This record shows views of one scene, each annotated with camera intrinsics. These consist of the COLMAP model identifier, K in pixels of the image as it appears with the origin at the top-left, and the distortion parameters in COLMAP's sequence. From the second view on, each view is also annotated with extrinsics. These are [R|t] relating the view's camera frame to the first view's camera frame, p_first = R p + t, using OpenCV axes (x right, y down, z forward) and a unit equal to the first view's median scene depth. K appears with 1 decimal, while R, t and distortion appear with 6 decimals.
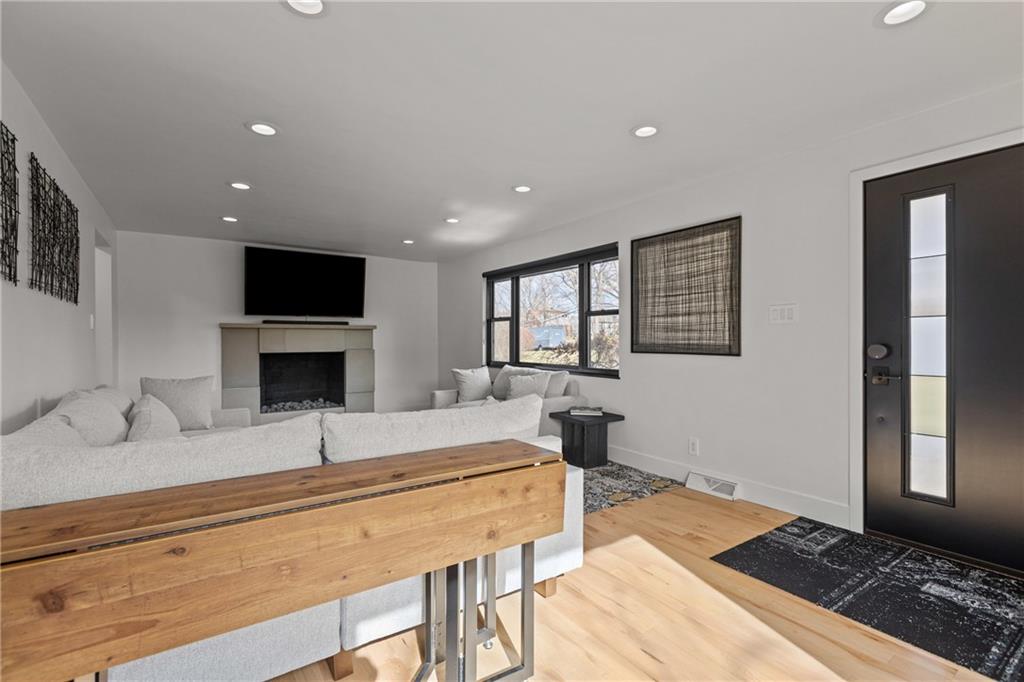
lens RADIAL K [[465.1, 0, 515.9], [0, 465.1, 346.5], [0, 0, 1]] dist [-0.001996, 0.000357]
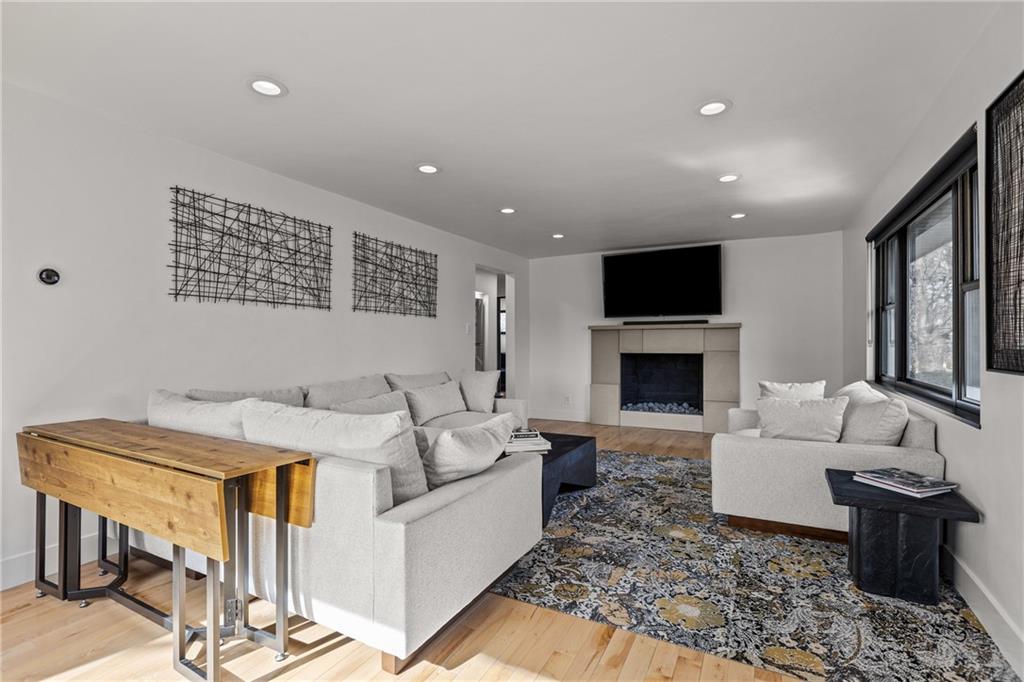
lens RADIAL K [[476.6, 0, 512.6], [0, 476.6, 344.5], [0, 0, 1]] dist [-0.007947, -0.000914]
pose [[0.456156, 0.006364, -0.889877, 0.301728], [-0.009695, 0.999951, 0.002182, -0.005325], [0.889847, 0.007632, 0.456195, 0.283472]]
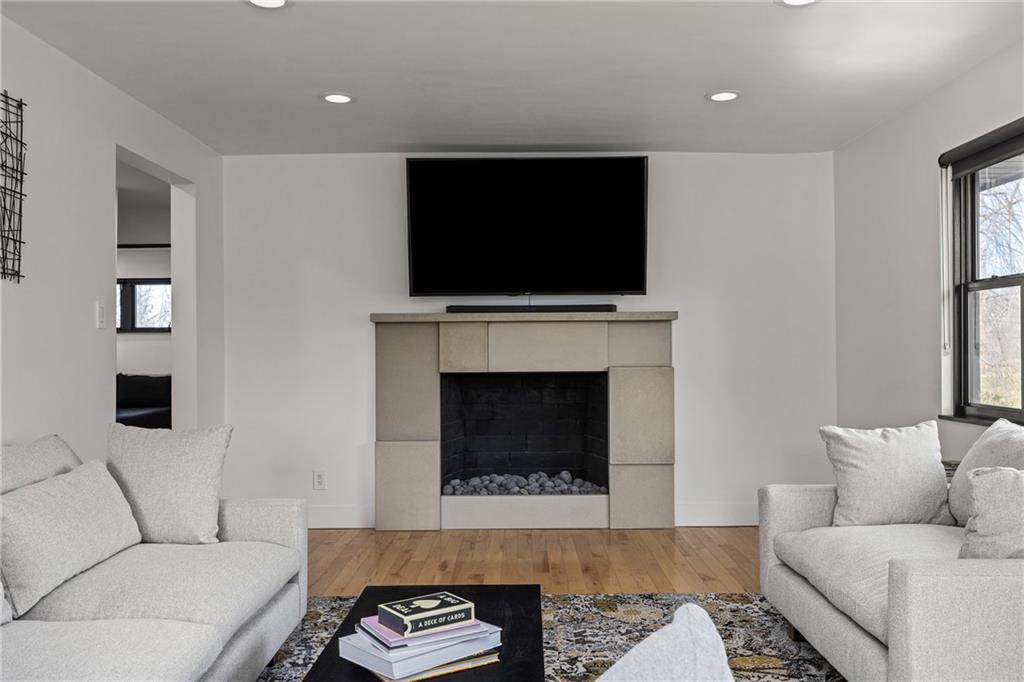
lens RADIAL K [[878.2, 0, 515.3], [0, 878.2, 338.4], [0, 0, 1]] dist [0.000308, 0.005040]
pose [[0.820129, -0.009224, -0.572105, 0.047749], [-0.002633, 0.999799, -0.019893, -0.003926], [0.572173, 0.017821, 0.819939, 0.277332]]
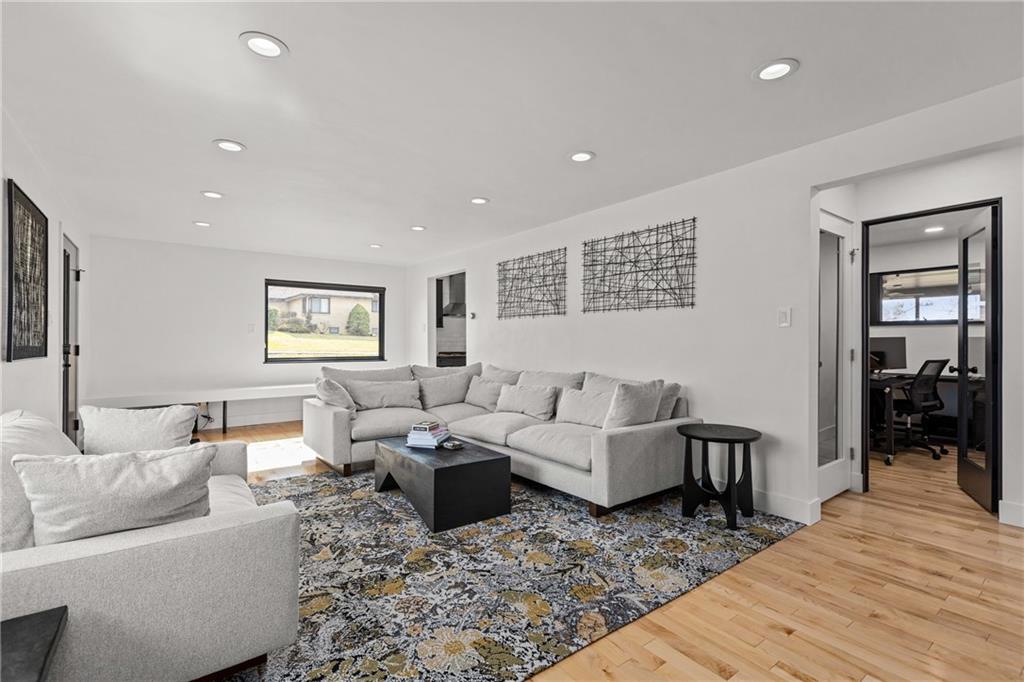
lens RADIAL K [[465.1, 0, 511.1], [0, 465.1, 341.9], [0, 0, 1]] dist [-0.001996, 0.000357]
pose [[-0.999444, -0.001266, -0.033303, -0.271153], [-0.001694, 0.999916, 0.012840, -0.013206], [0.033284, 0.012889, -0.999363, 1.131812]]
